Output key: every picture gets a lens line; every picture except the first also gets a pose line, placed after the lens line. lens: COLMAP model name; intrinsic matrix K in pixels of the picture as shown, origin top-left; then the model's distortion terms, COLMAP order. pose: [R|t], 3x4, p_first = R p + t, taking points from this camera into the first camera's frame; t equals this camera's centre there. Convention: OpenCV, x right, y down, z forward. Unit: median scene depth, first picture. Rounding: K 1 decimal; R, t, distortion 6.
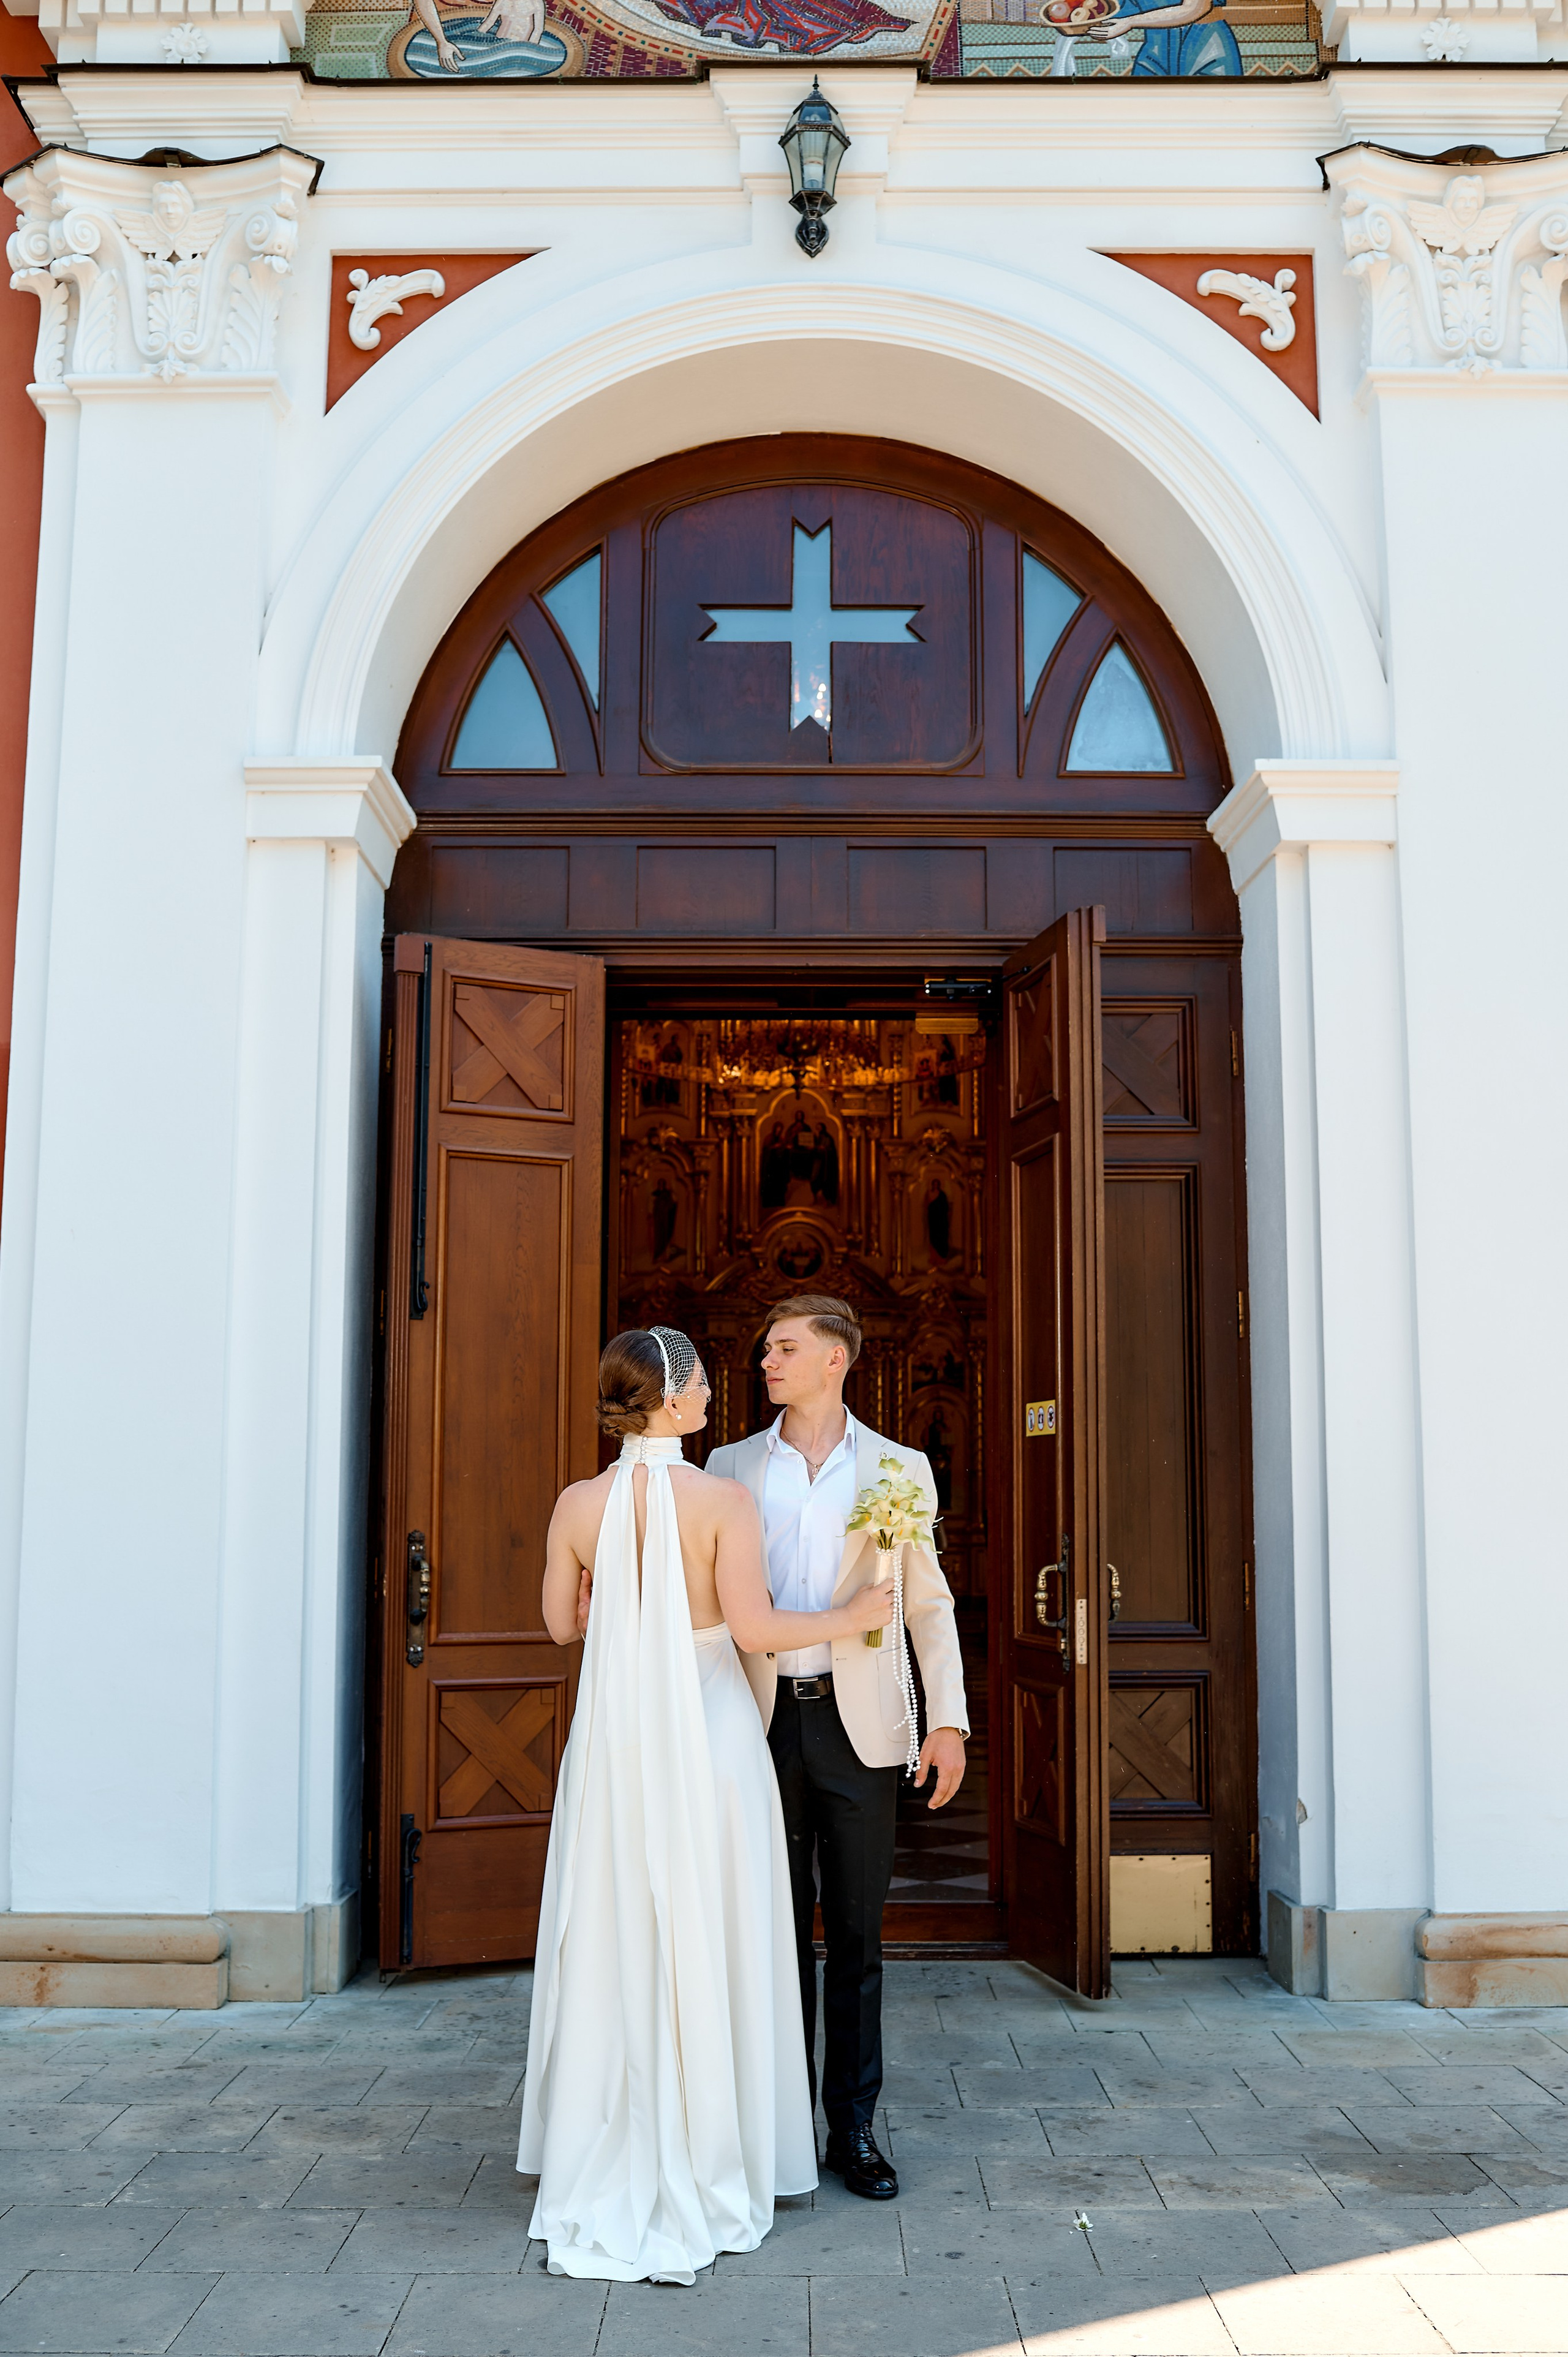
lens RADIAL K [[2334.7, 0, 778.2], [0, 2334.7, 1189.7], [0, 0, 1]] dist [-0.105208, 0.116837]
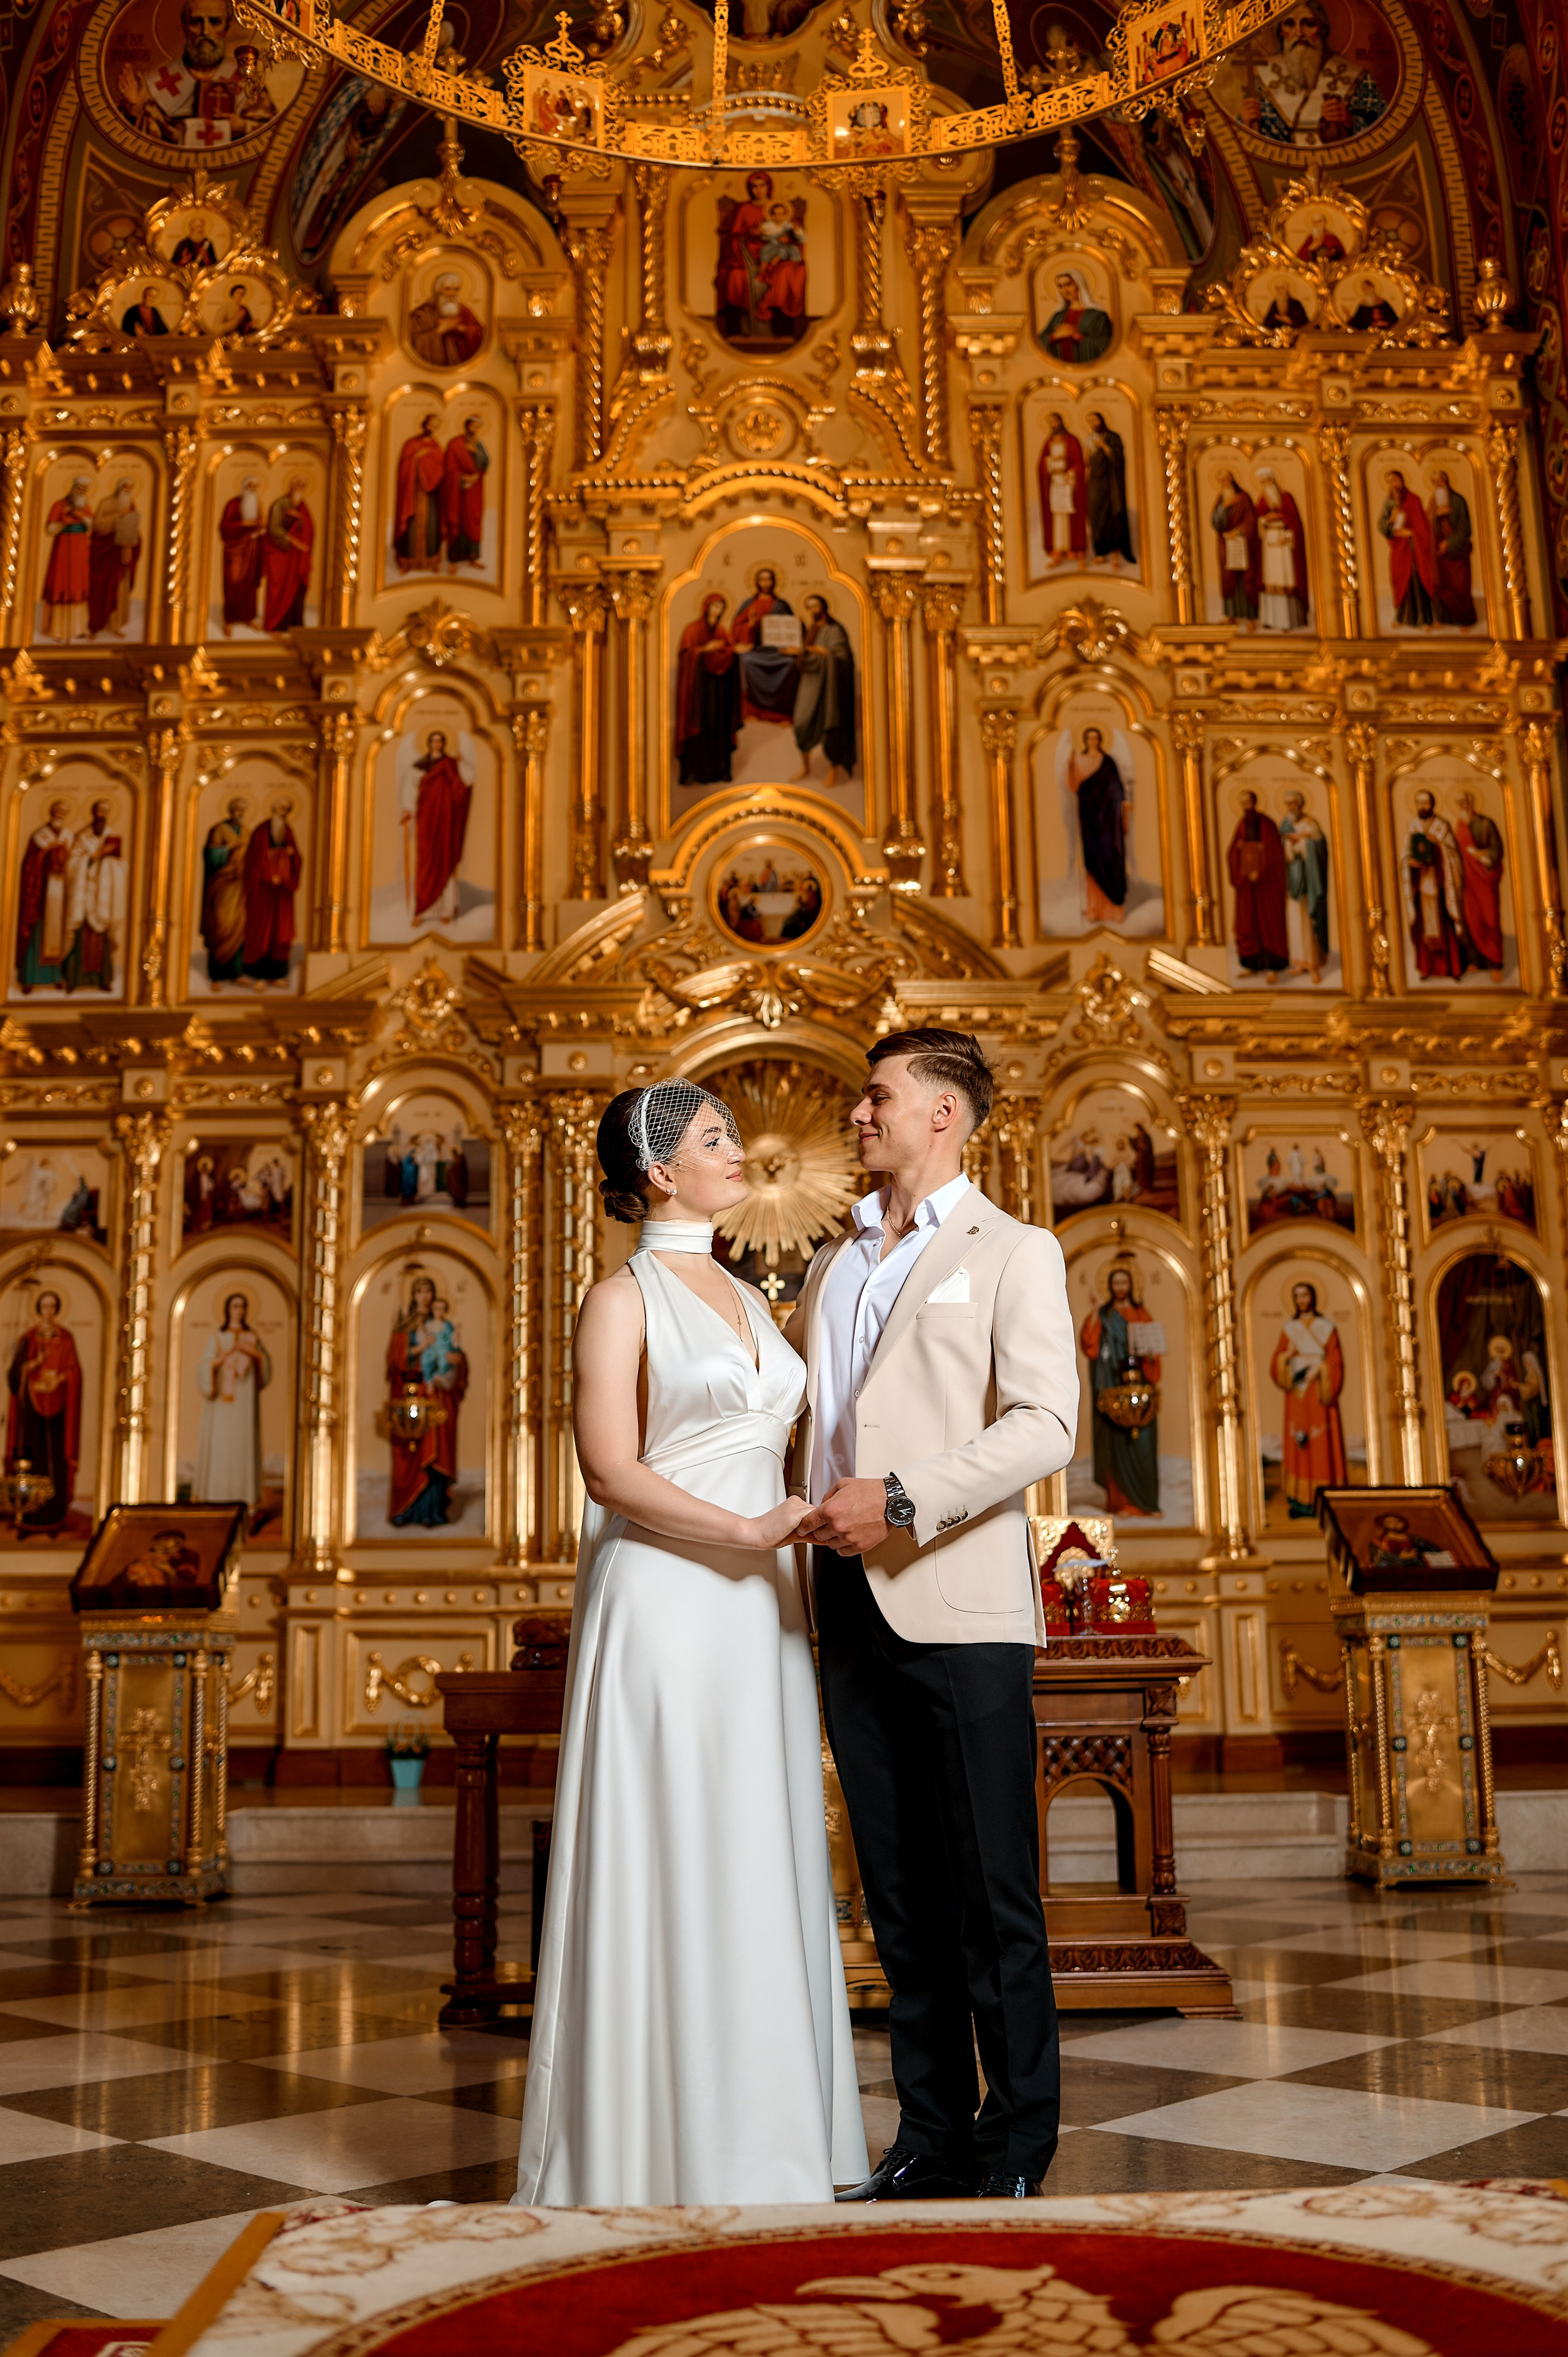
lens RADIAL K [[2270.7, 0, 781.2], [0, 2270.7, 1183.5], [0, 0, 1]] dist [-0.104472, 0.110812]
pose [[0.999426, -0.009992, 0.032358, -0.008867], [0.012628, 0.996527, -0.082312, 0.449112], [-0.031423, 0.082674, 0.996081, 2.469421]]
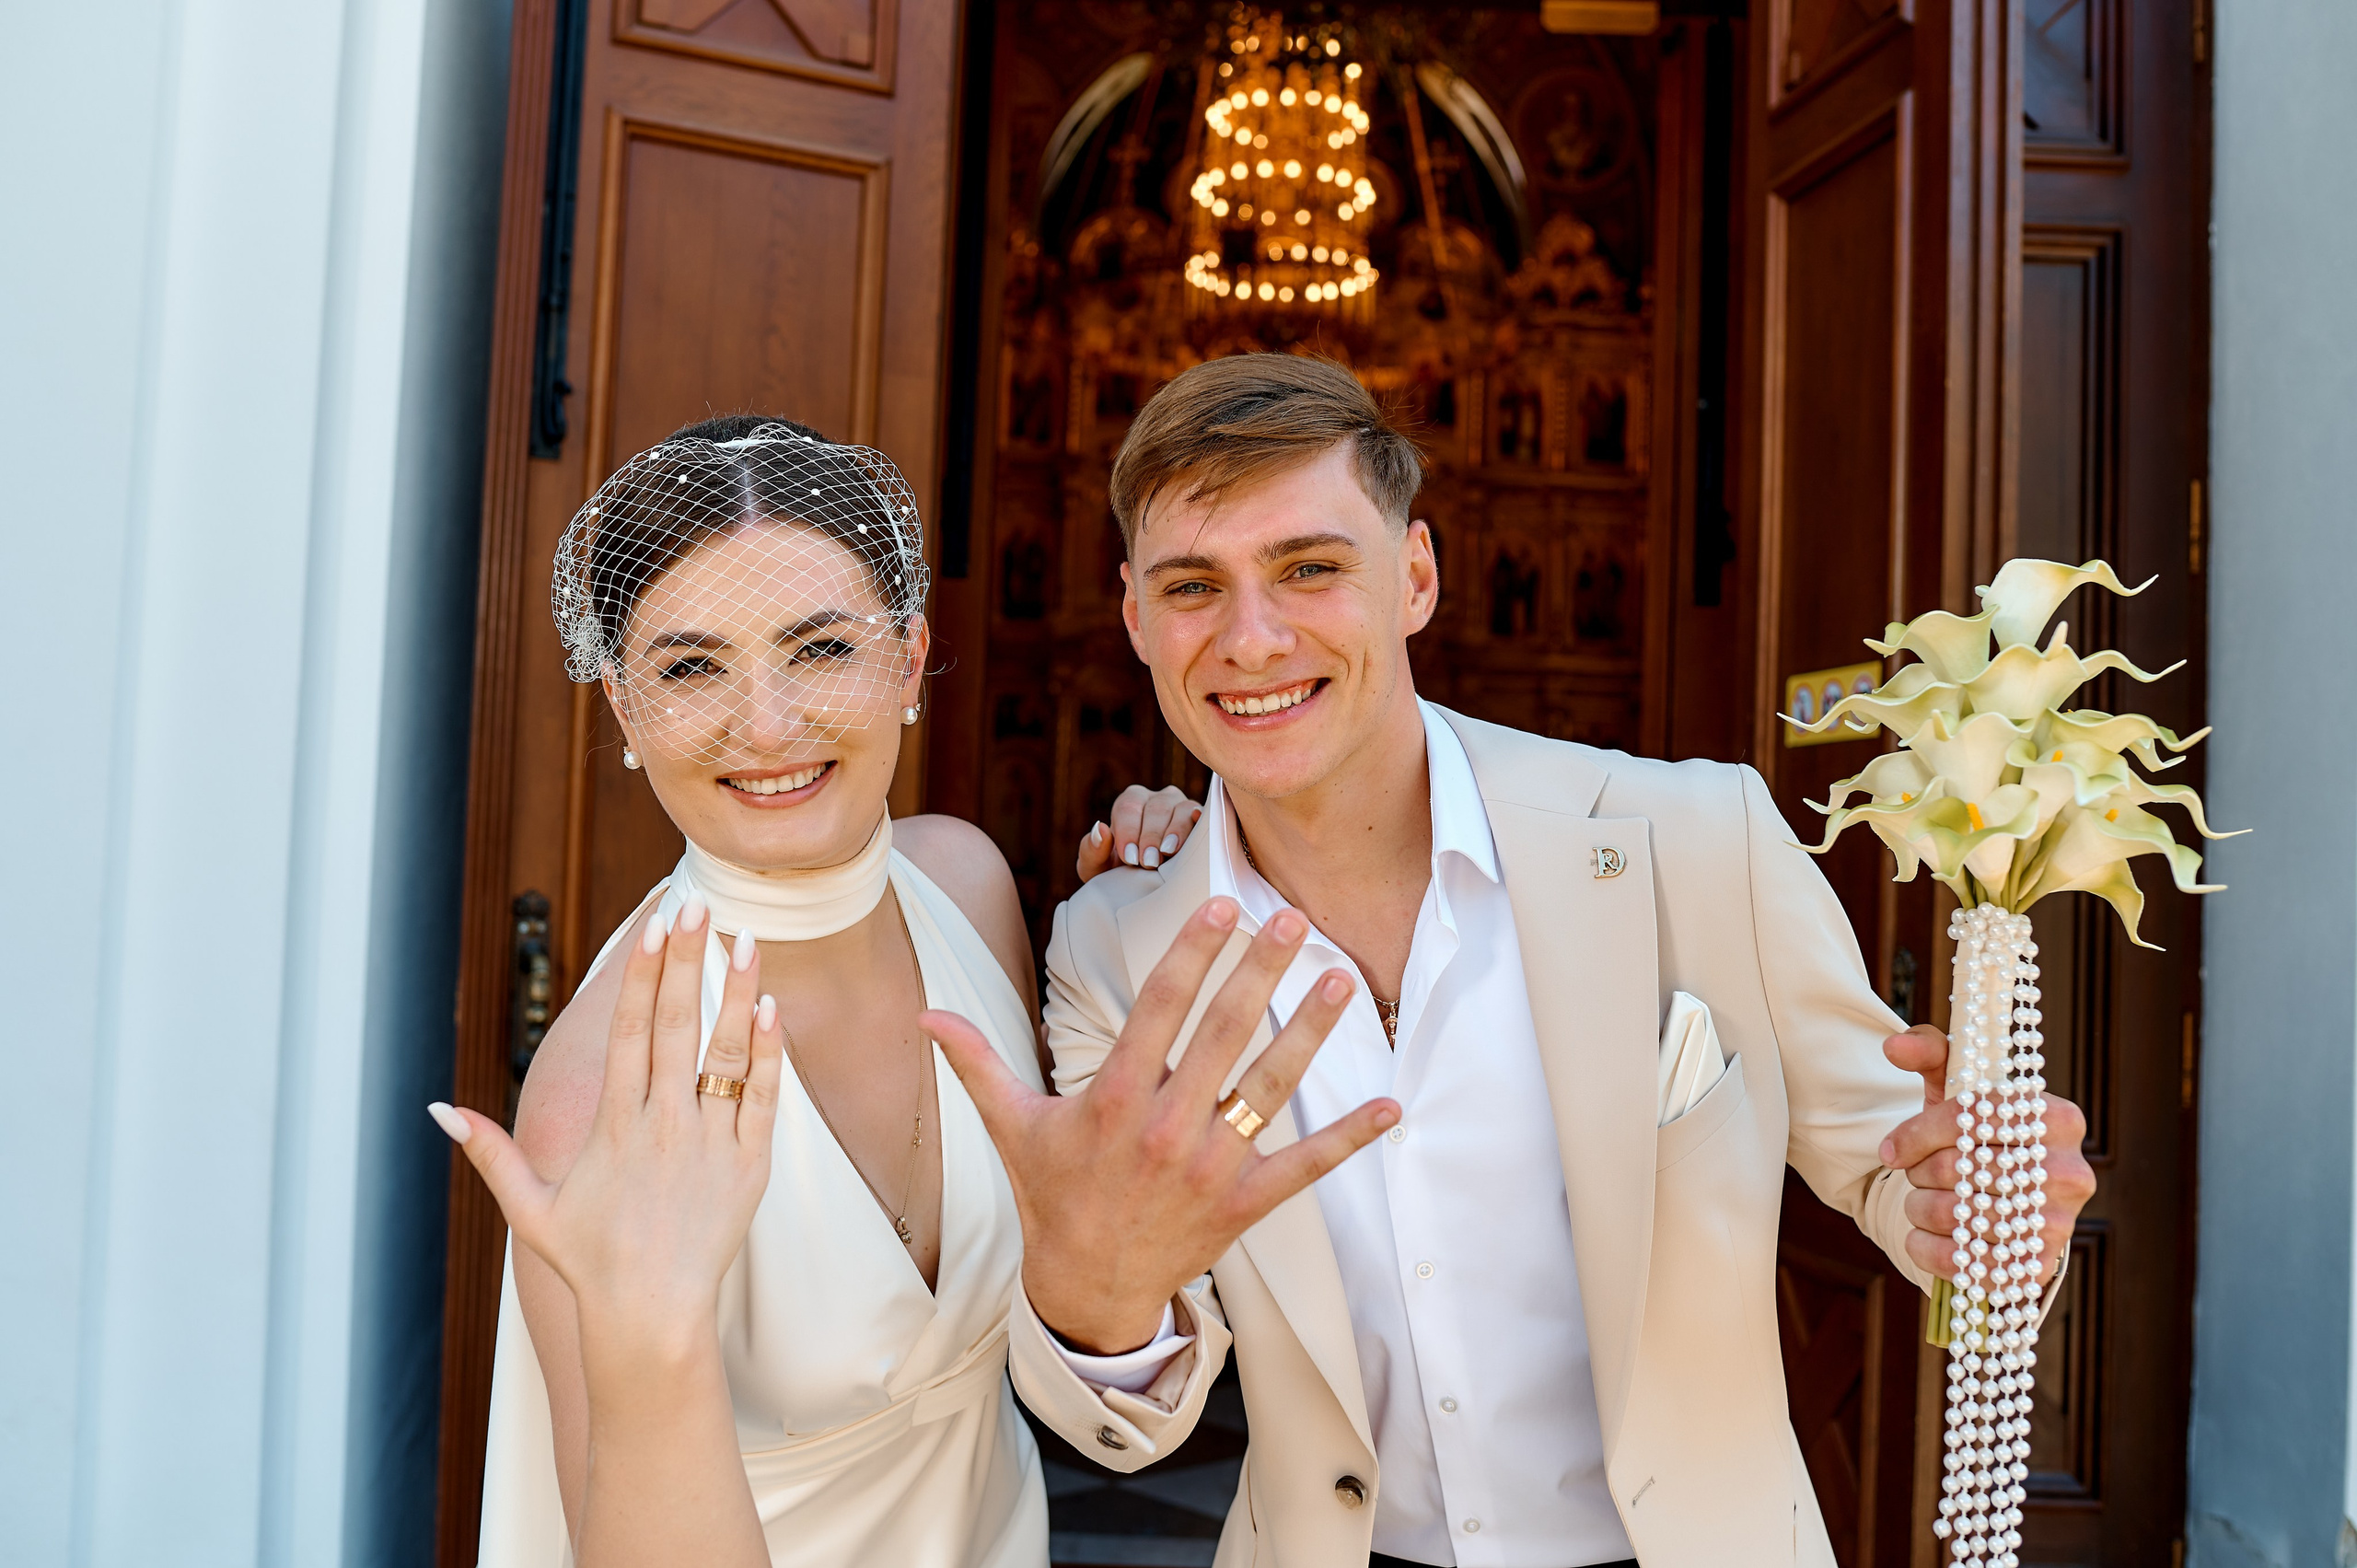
lens RADIAL K [[2325.9, 0, 1178.5], [0, 2325.9, 784.0], [0, 0, 1]] dist [-0.104530, 0.111908]
pose [[0.999142, 0.034596, -0.022752, -0.009907], [-0.032288, 0.994952, 0.095015, 0.069722], [0.025925, -0.094199, 0.995216, 0.495258]]
